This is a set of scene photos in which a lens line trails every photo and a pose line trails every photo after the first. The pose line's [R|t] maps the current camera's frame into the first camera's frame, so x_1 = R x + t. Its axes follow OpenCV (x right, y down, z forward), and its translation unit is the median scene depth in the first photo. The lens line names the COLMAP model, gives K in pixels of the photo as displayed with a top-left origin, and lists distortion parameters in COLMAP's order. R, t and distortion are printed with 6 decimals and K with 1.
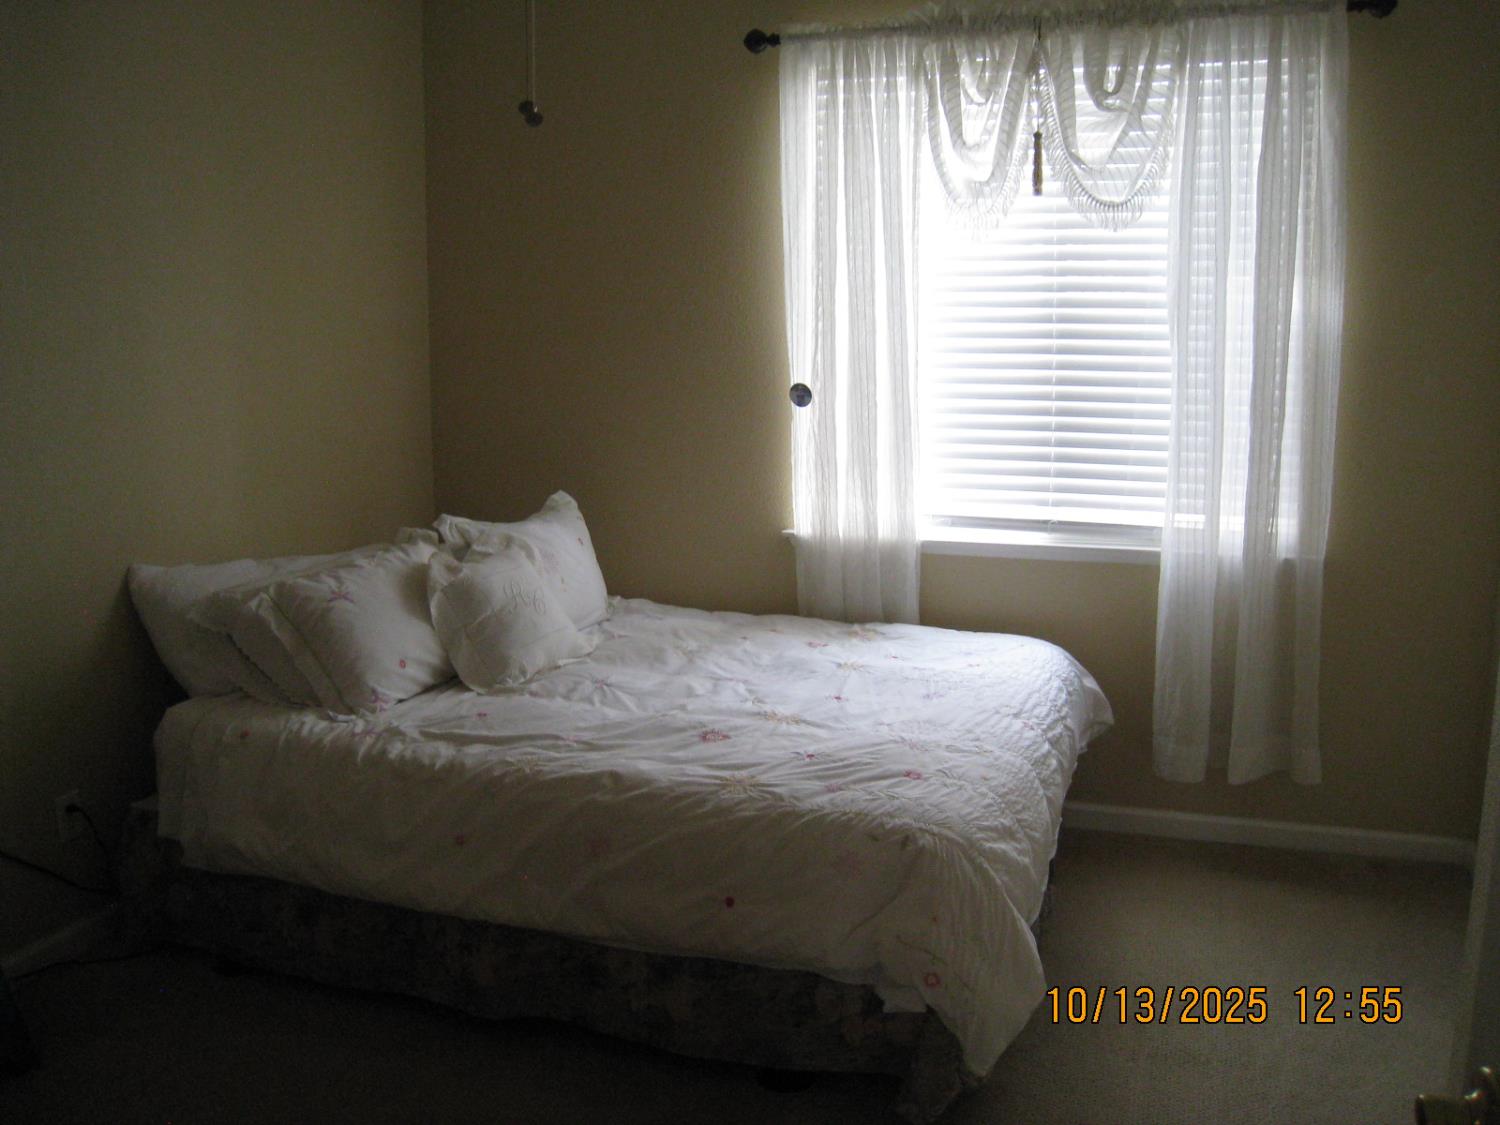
lens RADIAL K [[1237.9, 0, 753.4], [0, 1237.9, 557.2], [0, 0, 1]] dist [-0.167703, 0.110458]
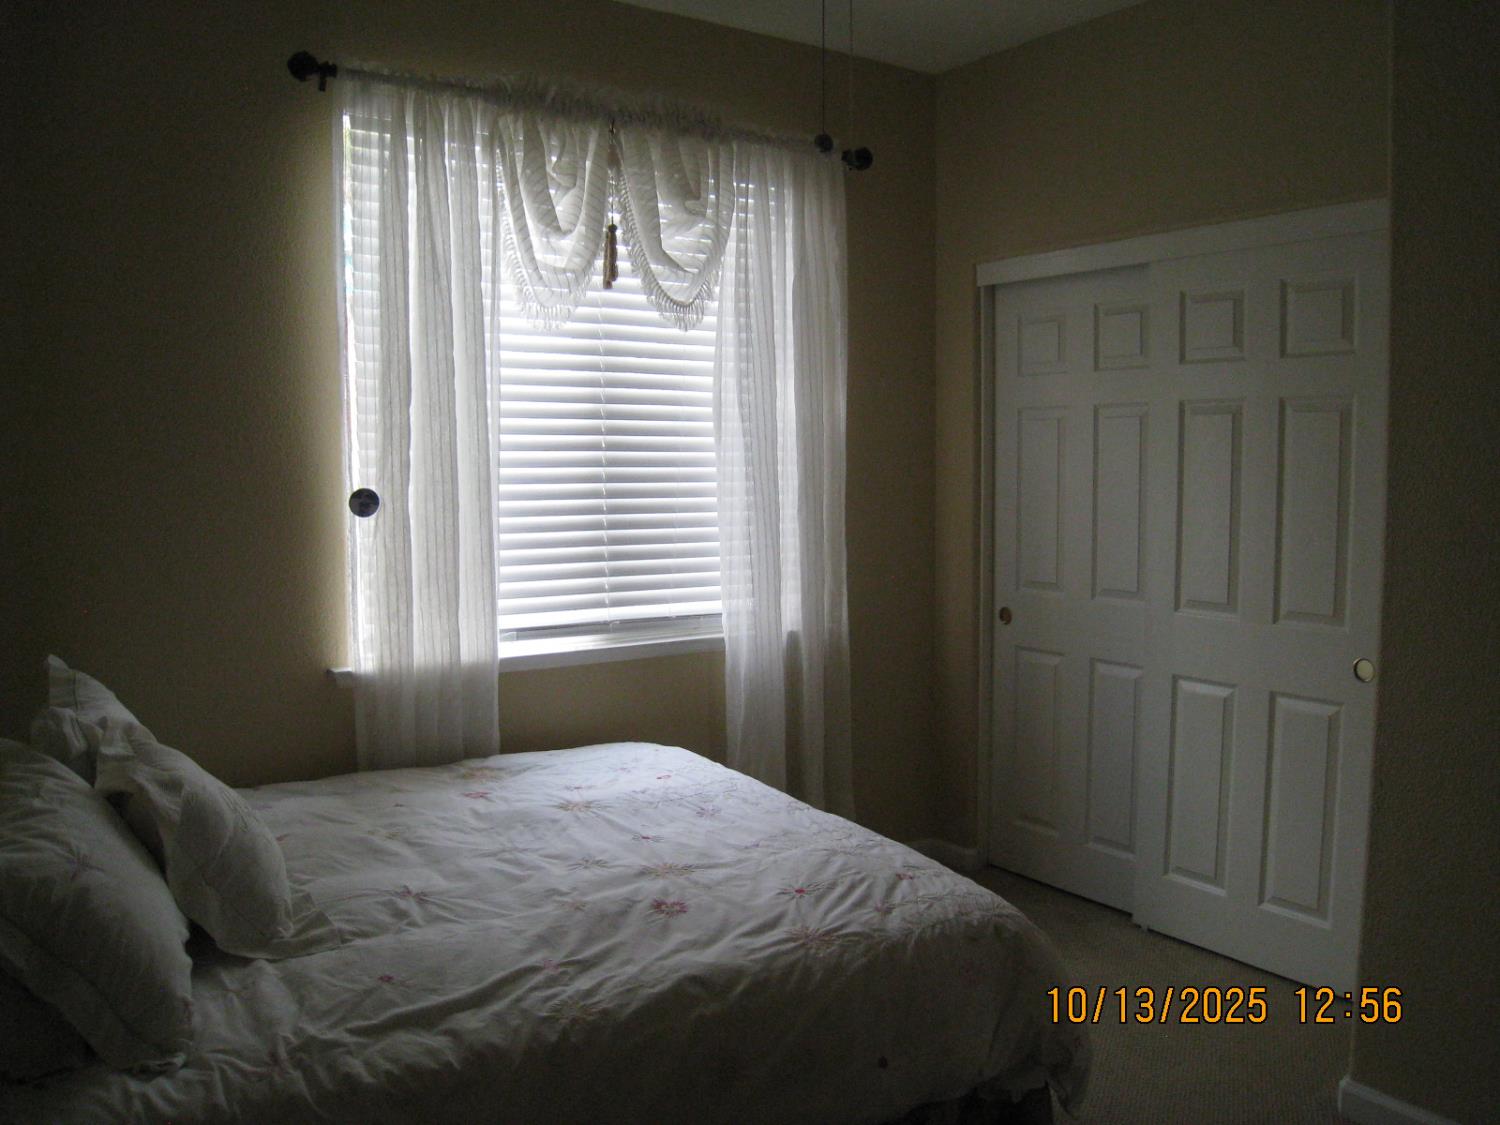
lens RADIAL K [[1237.9, 0, 754.0], [0, 1237.9, 561.2], [0, 0, 1]] dist [-0.167703, 0.110458]
pose [[0.597457, -0.067248, 0.799076, -0.519824], [0.126441, 0.991913, -0.011061, -0.057382], [-0.791870, 0.107644, 0.601128, 0.348831]]
